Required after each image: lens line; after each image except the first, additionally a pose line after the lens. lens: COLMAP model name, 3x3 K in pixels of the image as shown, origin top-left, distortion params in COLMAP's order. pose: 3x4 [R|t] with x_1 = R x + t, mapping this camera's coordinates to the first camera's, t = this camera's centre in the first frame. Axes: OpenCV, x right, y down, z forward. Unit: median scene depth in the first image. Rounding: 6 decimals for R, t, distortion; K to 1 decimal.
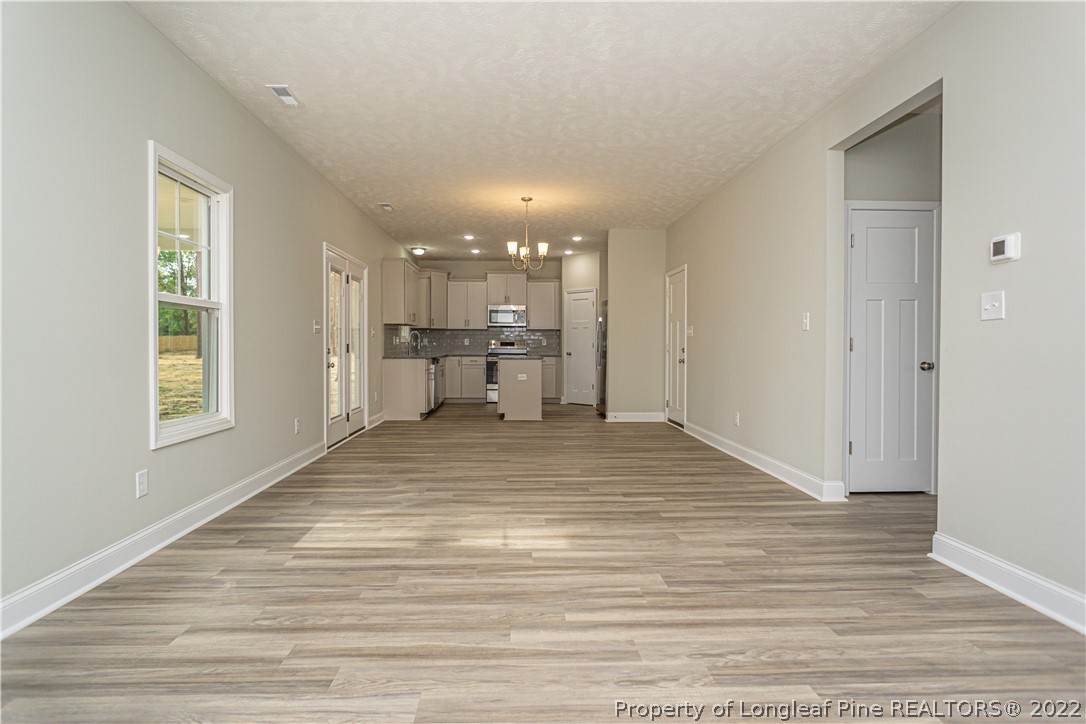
lens RADIAL K [[593.6, 0, 544.3], [0, 593.6, 349.1], [0, 0, 1]] dist [-0.009474, -0.000019]
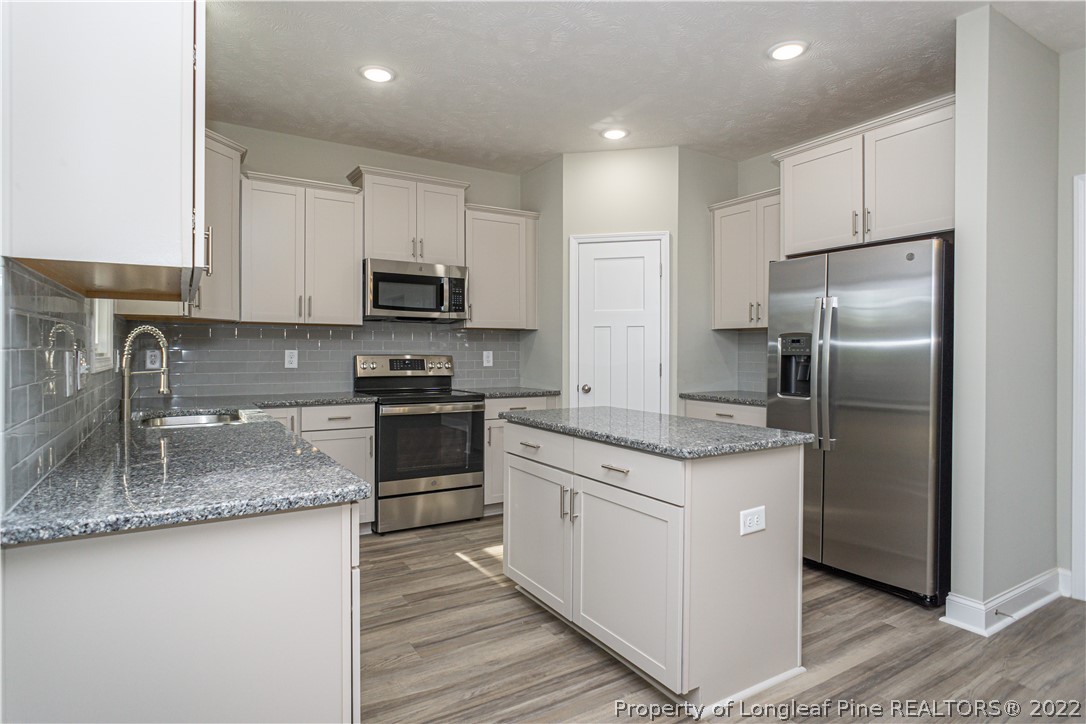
lens RADIAL K [[593.6, 0, 544.3], [0, 593.6, 349.1], [0, 0, 1]] dist [-0.009474, -0.000019]
pose [[0.879694, 0.002350, 0.475534, -0.175124], [0.001409, 0.999971, -0.007547, -0.016356], [-0.475538, 0.007309, 0.879665, 0.643608]]
